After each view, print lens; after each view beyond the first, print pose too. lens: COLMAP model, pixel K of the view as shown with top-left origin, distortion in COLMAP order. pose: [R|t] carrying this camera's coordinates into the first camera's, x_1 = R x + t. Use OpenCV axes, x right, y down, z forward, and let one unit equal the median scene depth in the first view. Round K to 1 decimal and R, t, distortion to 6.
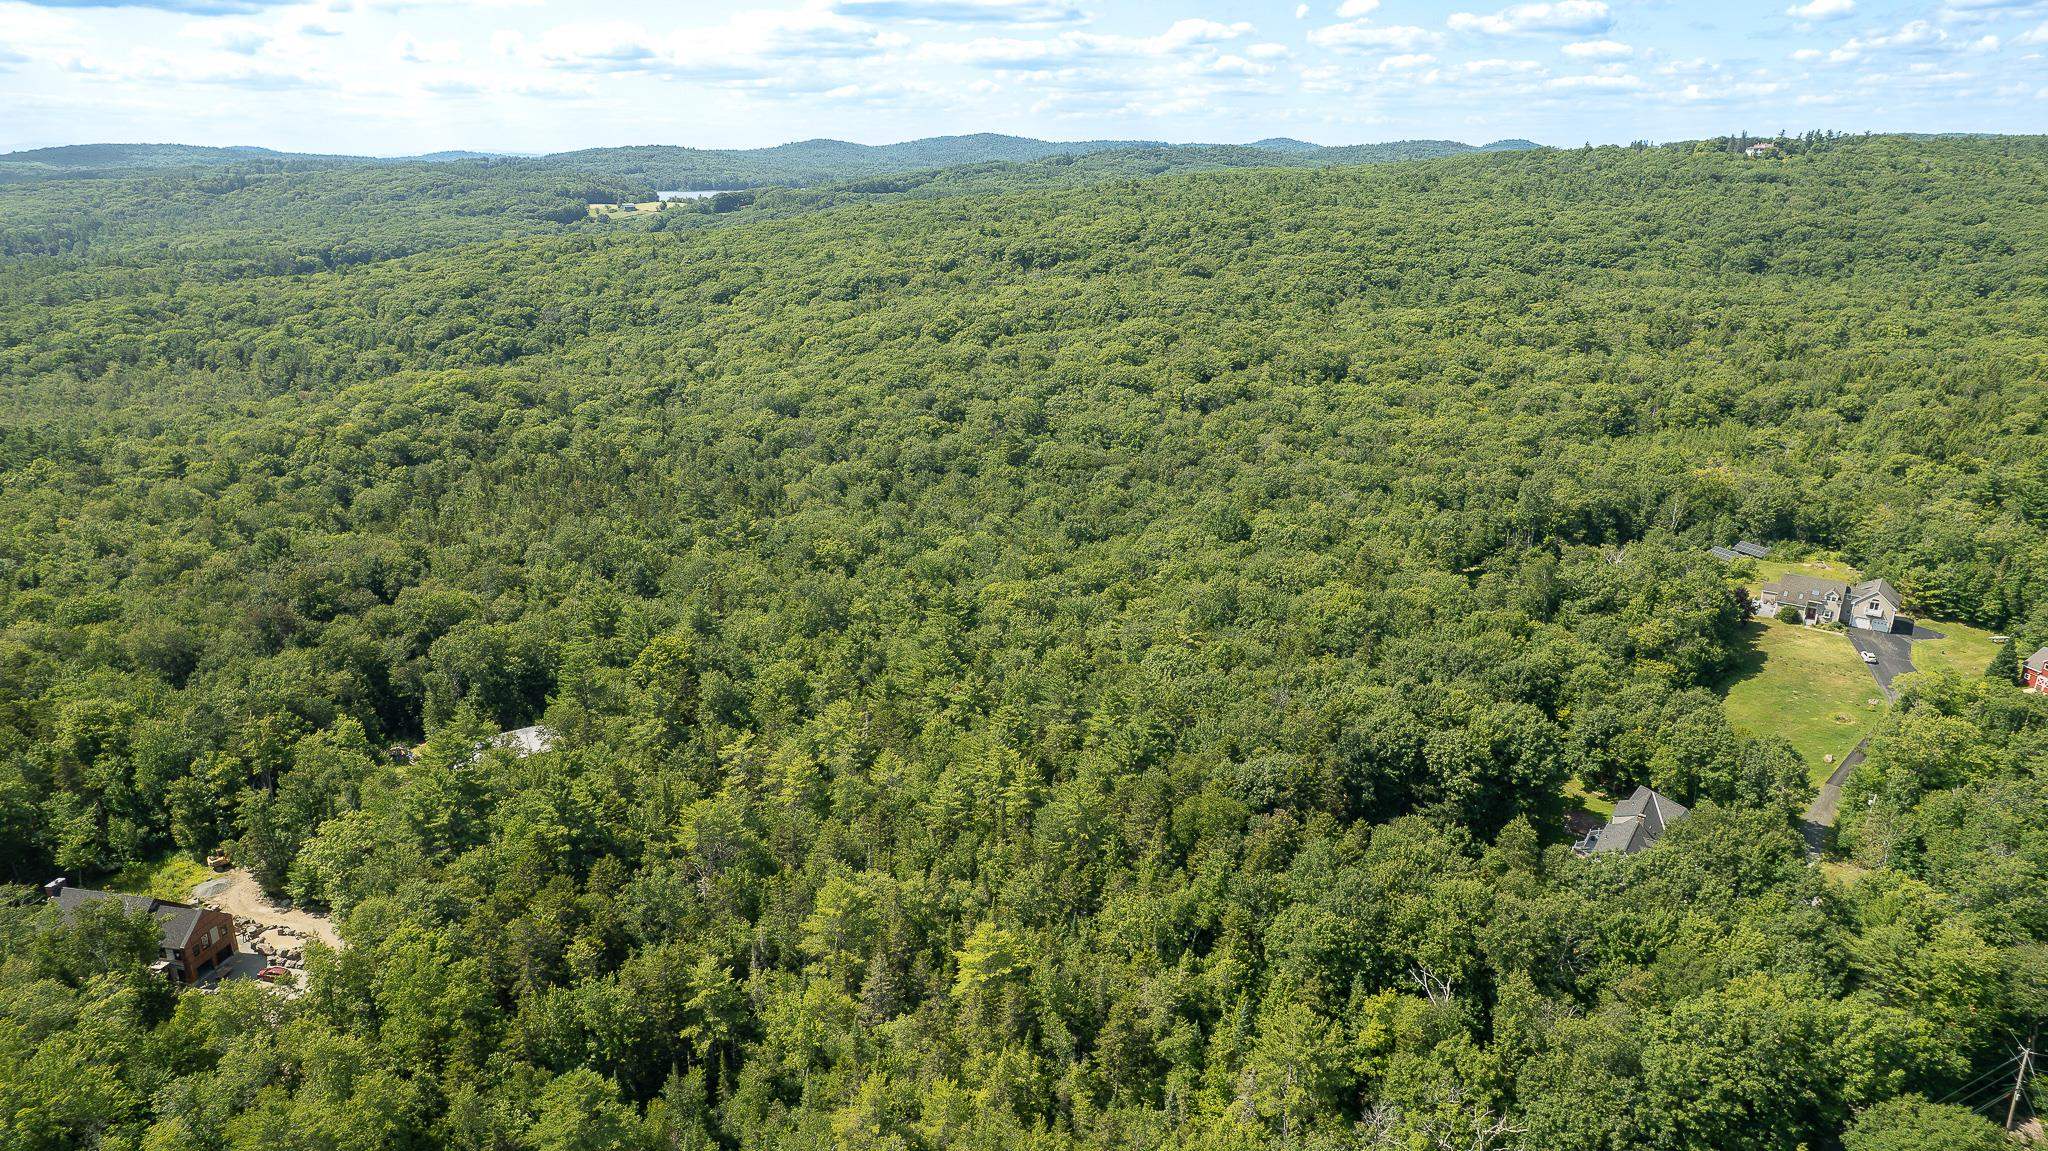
lens RADIAL K [[1287.9, 0, 1024.0], [0, 1287.9, 575.5], [0, 0, 1]] dist [-0.063721, 0.055259]
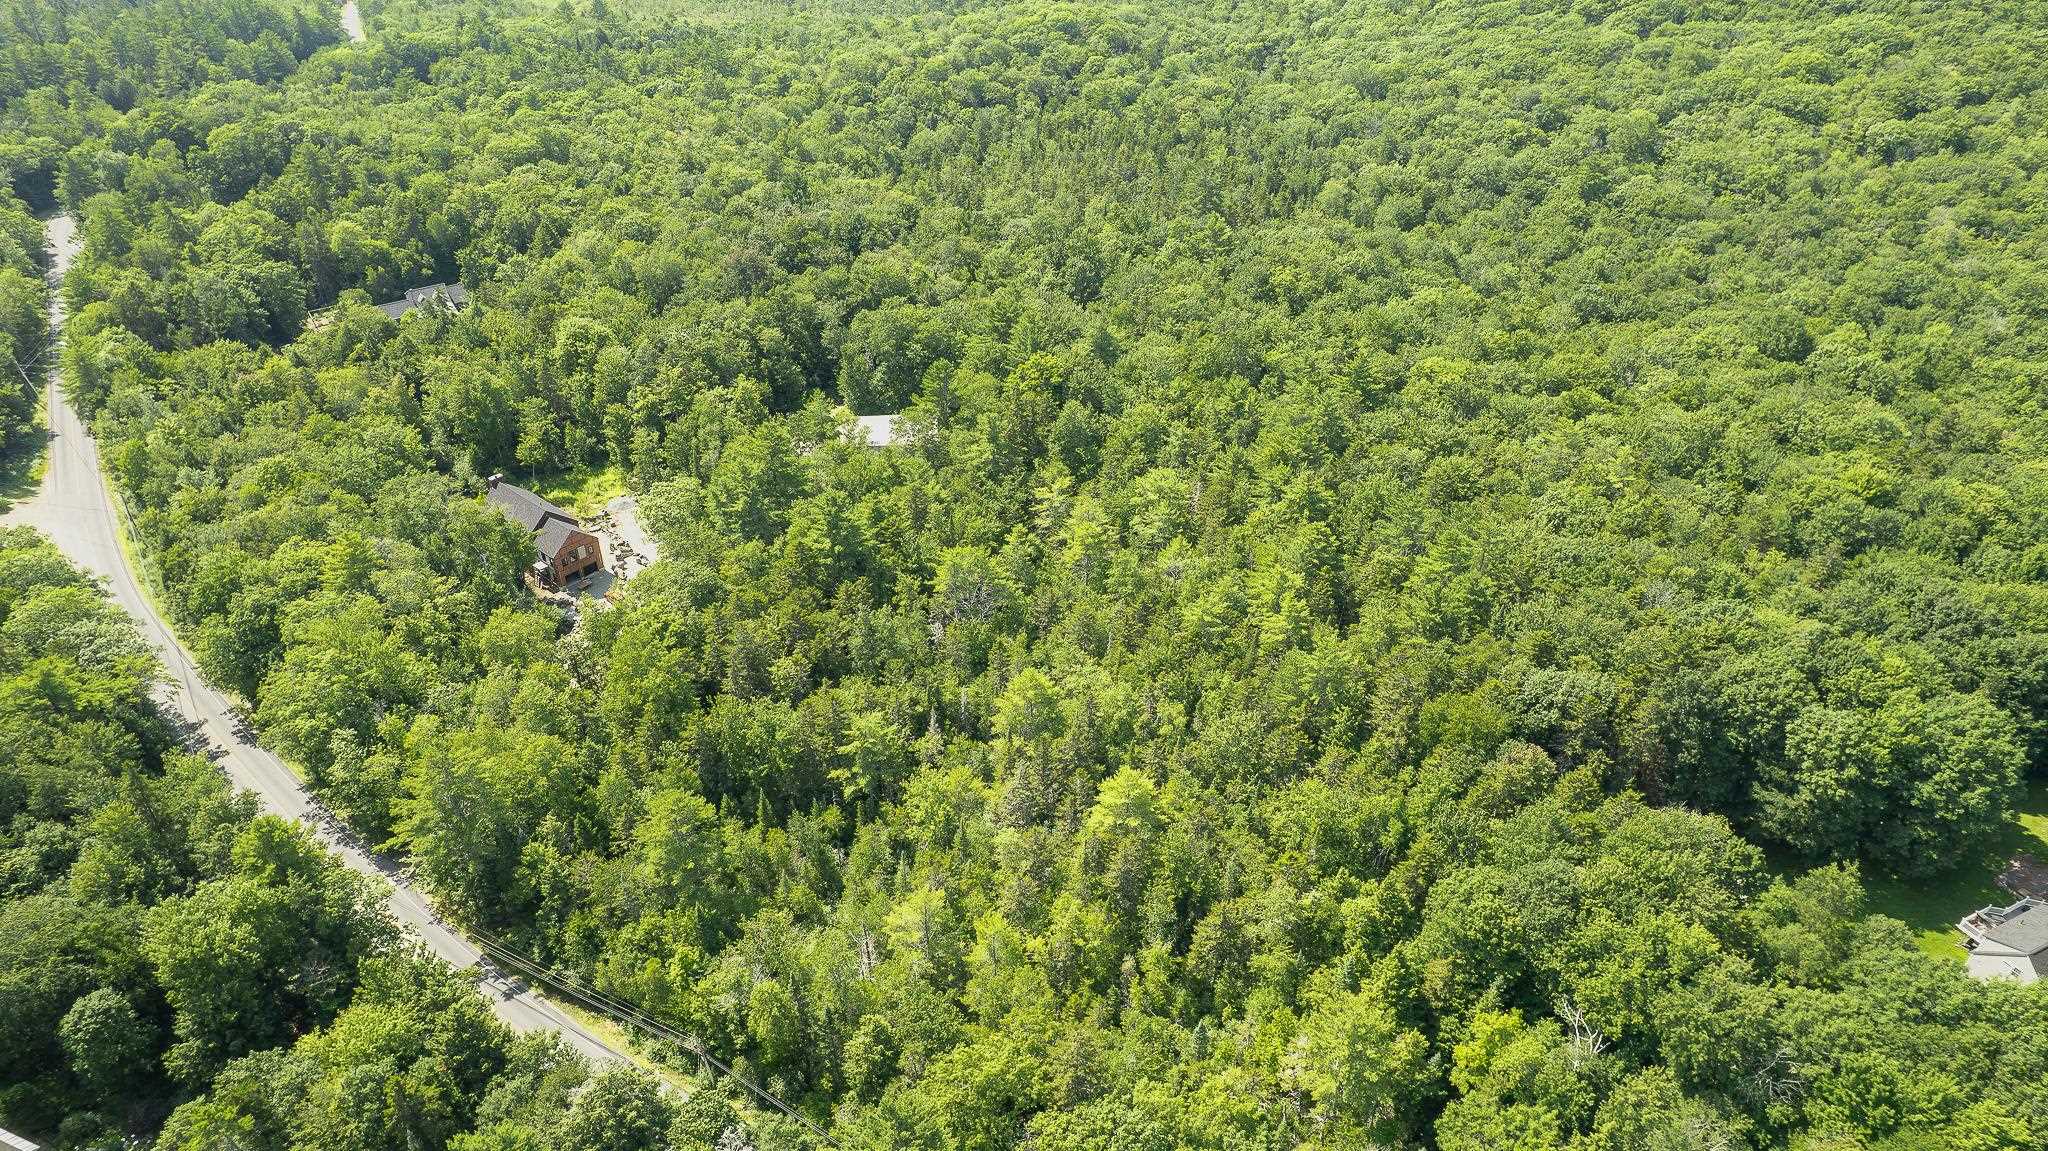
lens RADIAL K [[1287.9, 0, 1024.0], [0, 1287.9, 575.5], [0, 0, 1]] dist [-0.063721, 0.055259]
pose [[0.867601, 0.271073, -0.416878, 0.182276], [-0.152424, 0.942968, 0.295938, -0.091630], [0.473323, -0.193214, 0.859438, 0.128032]]
